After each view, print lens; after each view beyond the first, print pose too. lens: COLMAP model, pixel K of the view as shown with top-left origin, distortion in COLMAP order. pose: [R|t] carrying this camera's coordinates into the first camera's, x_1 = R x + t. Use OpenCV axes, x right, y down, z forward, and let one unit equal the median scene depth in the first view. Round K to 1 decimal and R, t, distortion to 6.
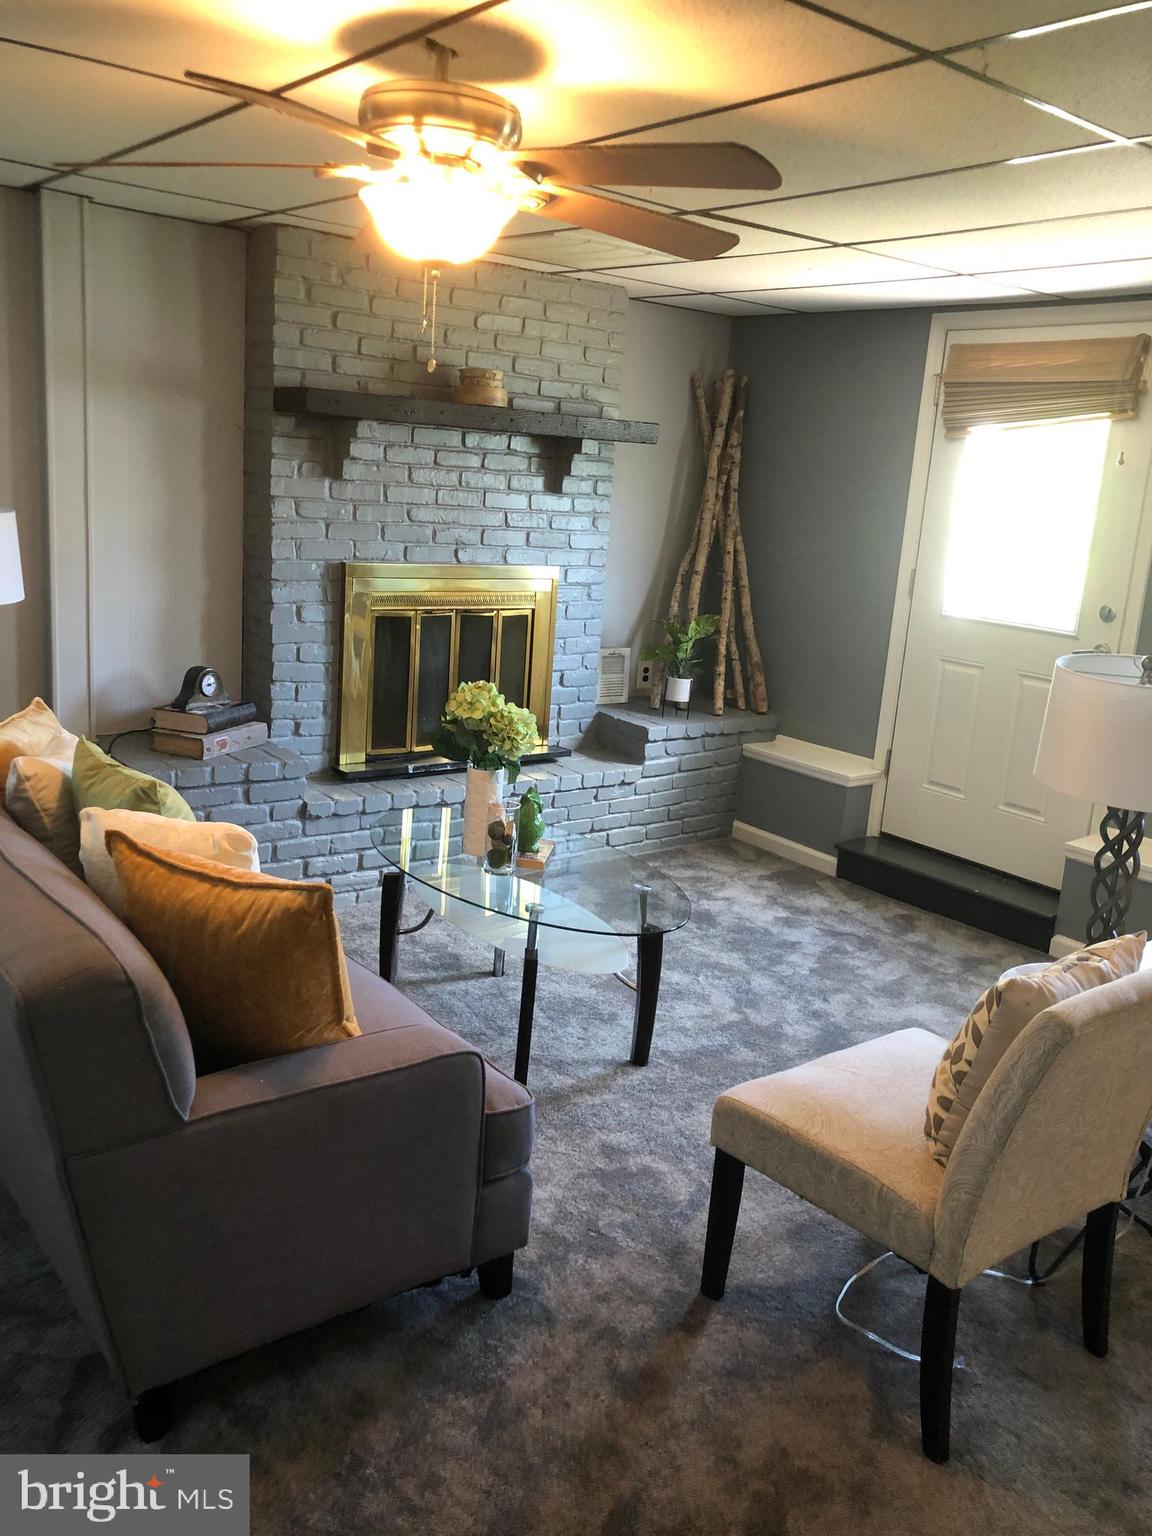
lens RADIAL K [[1180.8, 0, 638.4], [0, 1180.8, 768.1], [0, 0, 1]] dist [0.105289, -0.295153]
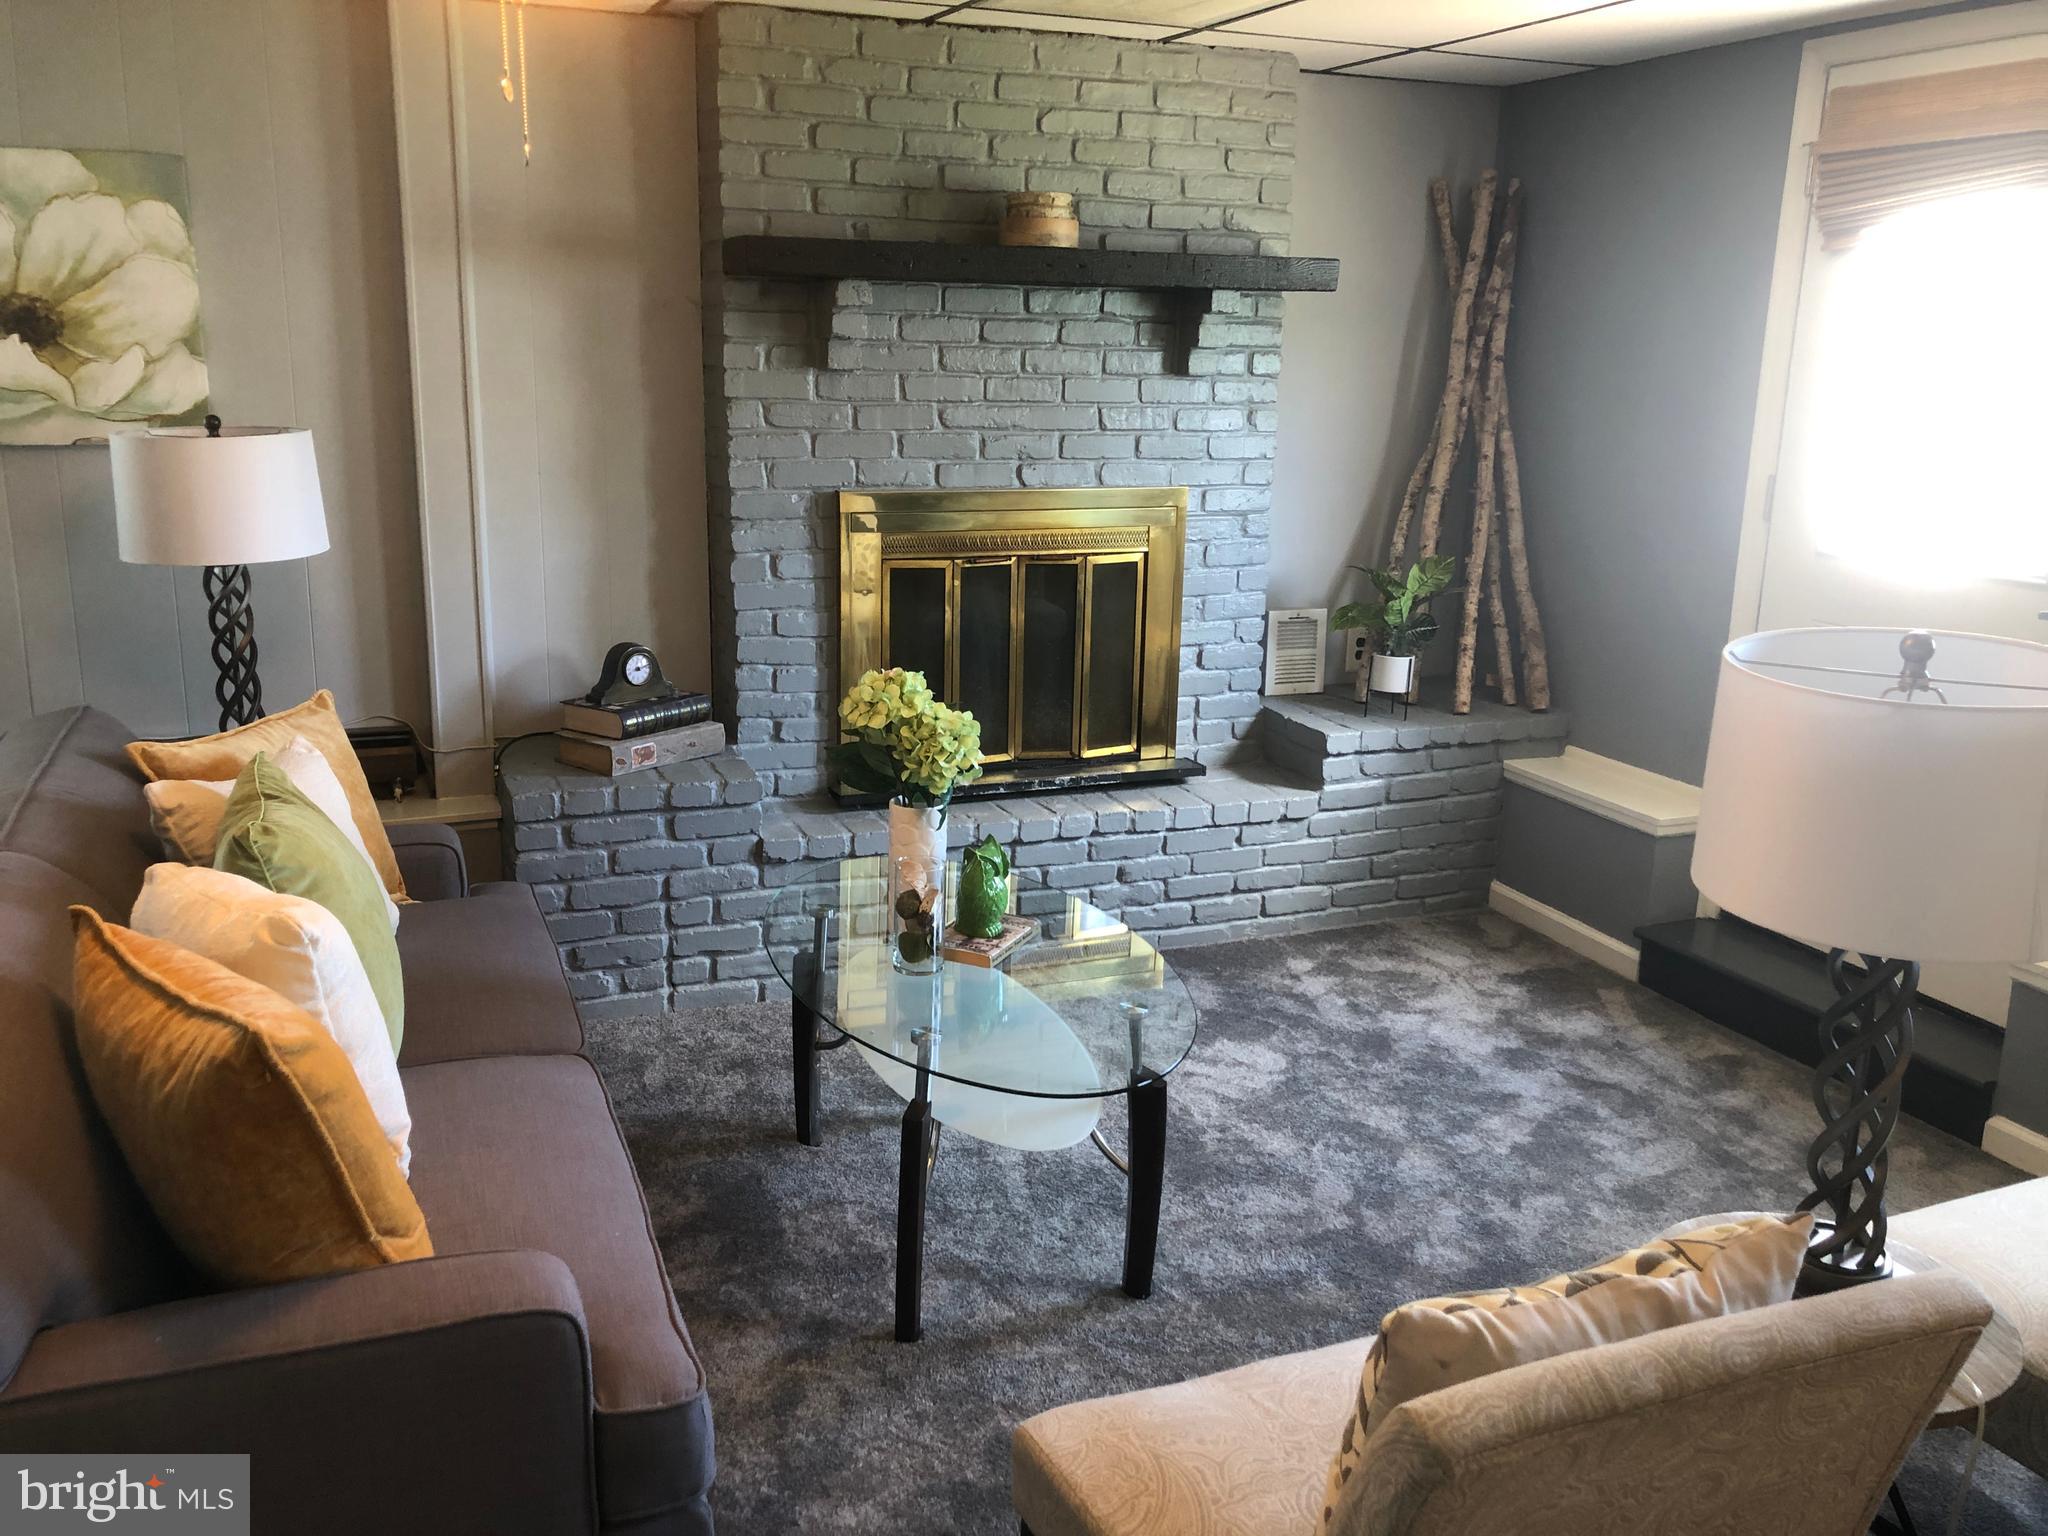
lens RADIAL K [[1656.8, 0, 1024.0], [0, 1656.8, 768.0], [0, 0, 1]] dist [0.022719, -0.020047]
pose [[0.959812, 0.019227, -0.279984, 0.123628], [-0.020266, 0.999794, -0.000817, -0.013814], [0.279911, 0.006459, 0.960004, 0.109801]]
